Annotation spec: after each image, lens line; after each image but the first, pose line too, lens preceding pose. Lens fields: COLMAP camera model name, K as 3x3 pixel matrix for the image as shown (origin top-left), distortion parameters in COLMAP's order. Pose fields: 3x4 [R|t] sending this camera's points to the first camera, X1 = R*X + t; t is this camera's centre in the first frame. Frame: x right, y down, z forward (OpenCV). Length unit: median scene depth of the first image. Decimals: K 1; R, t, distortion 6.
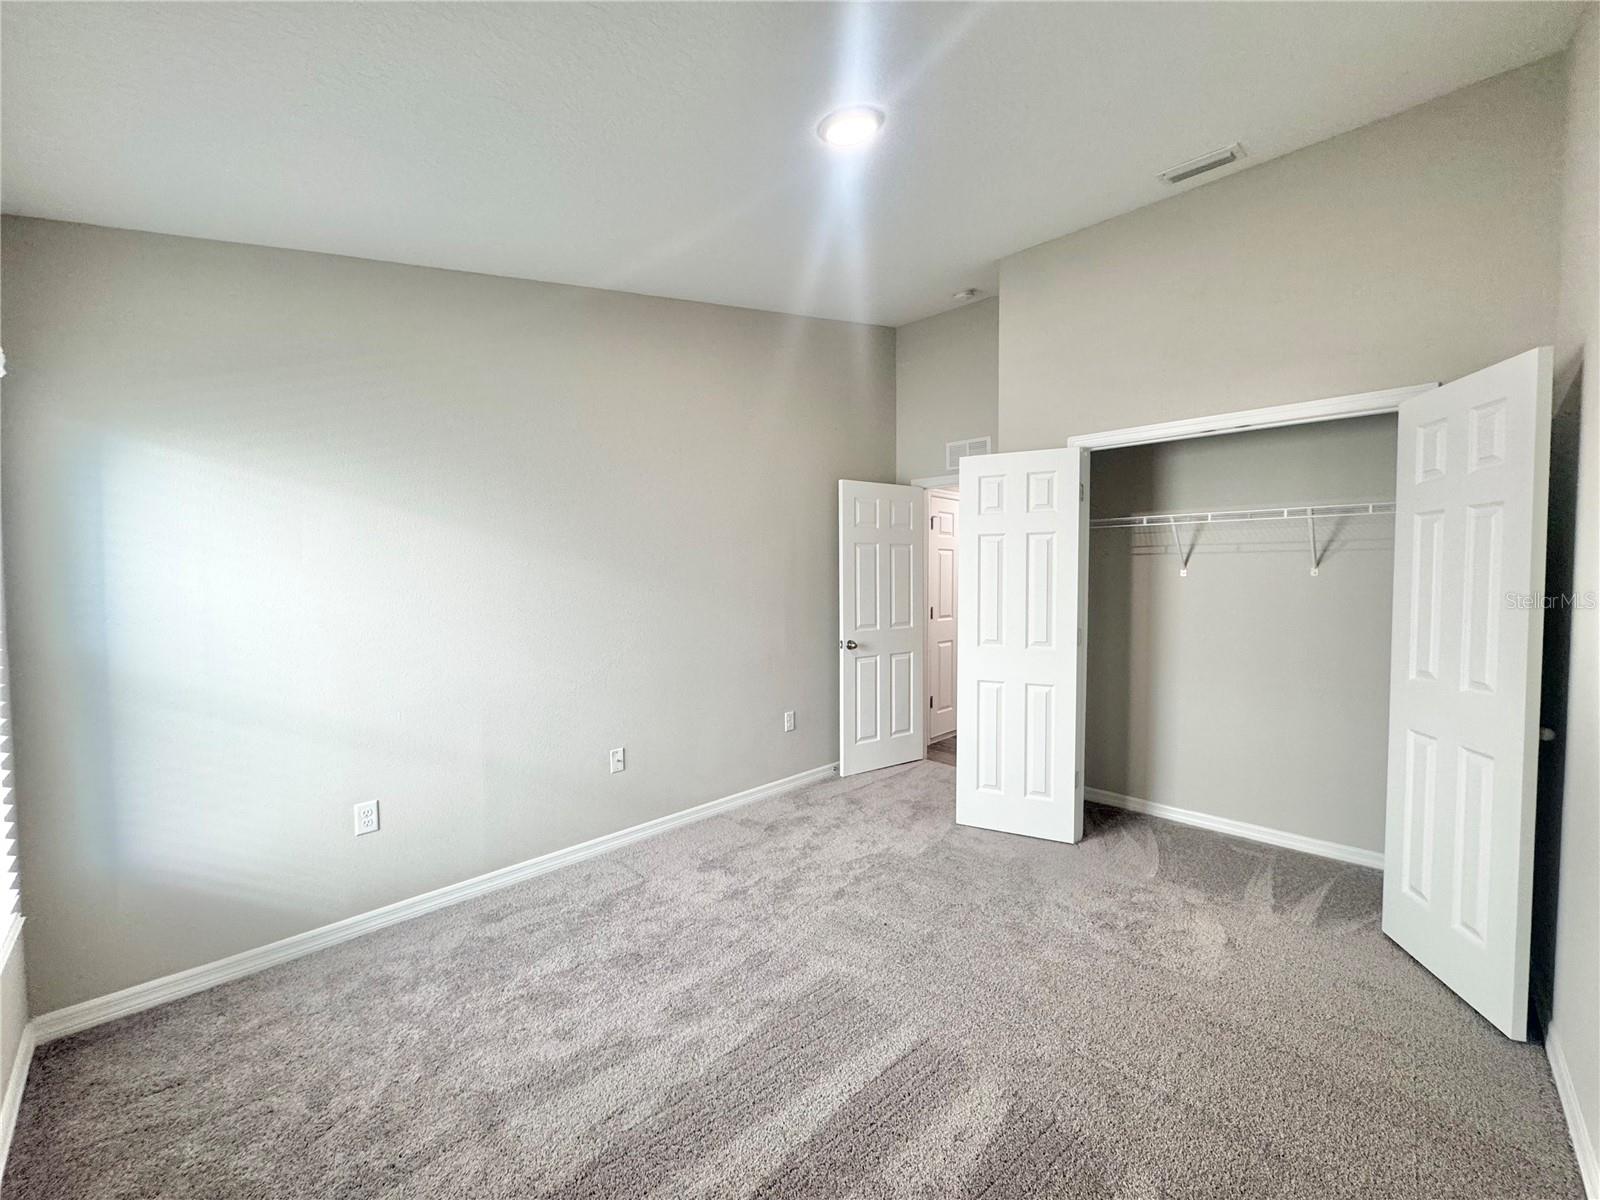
lens RADIAL K [[637.5, 0, 802.2], [0, 637.5, 599.7], [0, 0, 1]] dist [-0.002844, 0.000335]
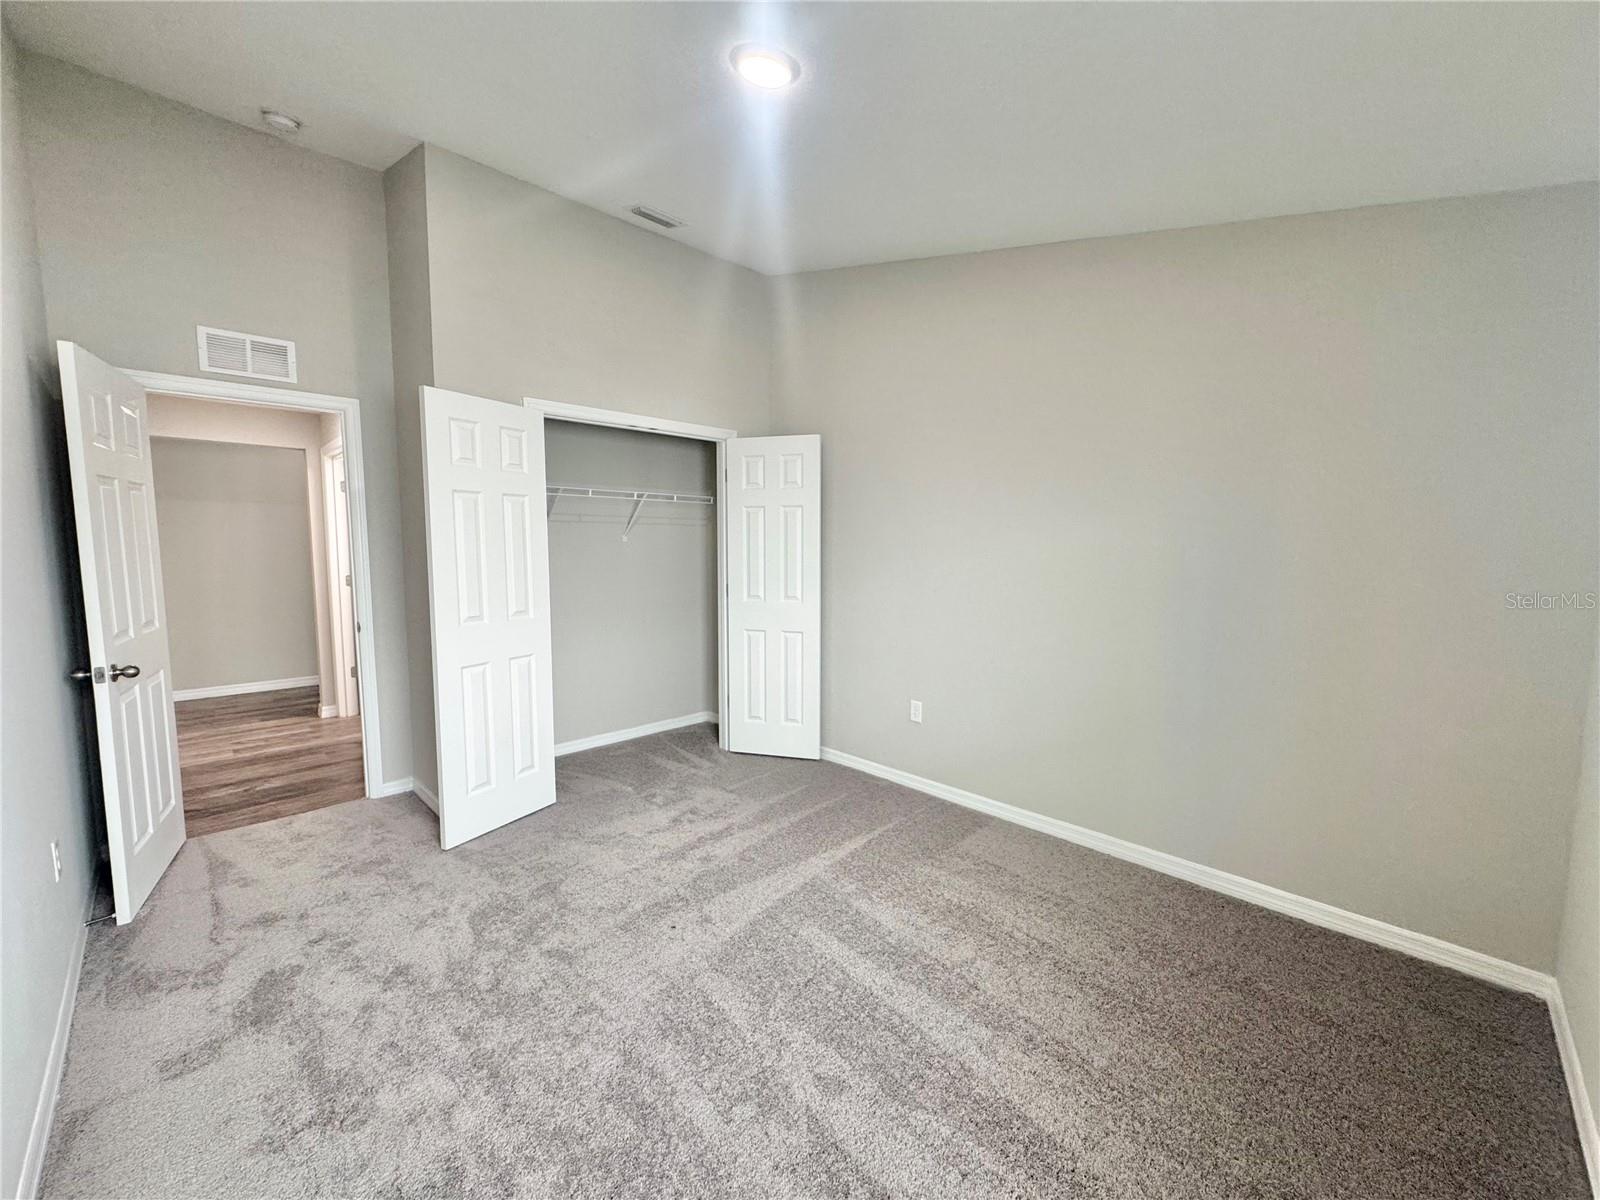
lens RADIAL K [[637.5, 0, 802.2], [0, 637.5, 599.7], [0, 0, 1]] dist [-0.002844, 0.000335]
pose [[0.021112, -0.090455, 0.995677, -0.571041], [0.032048, 0.995448, 0.089755, -0.022901], [-0.999263, 0.030014, 0.023914, 0.574911]]
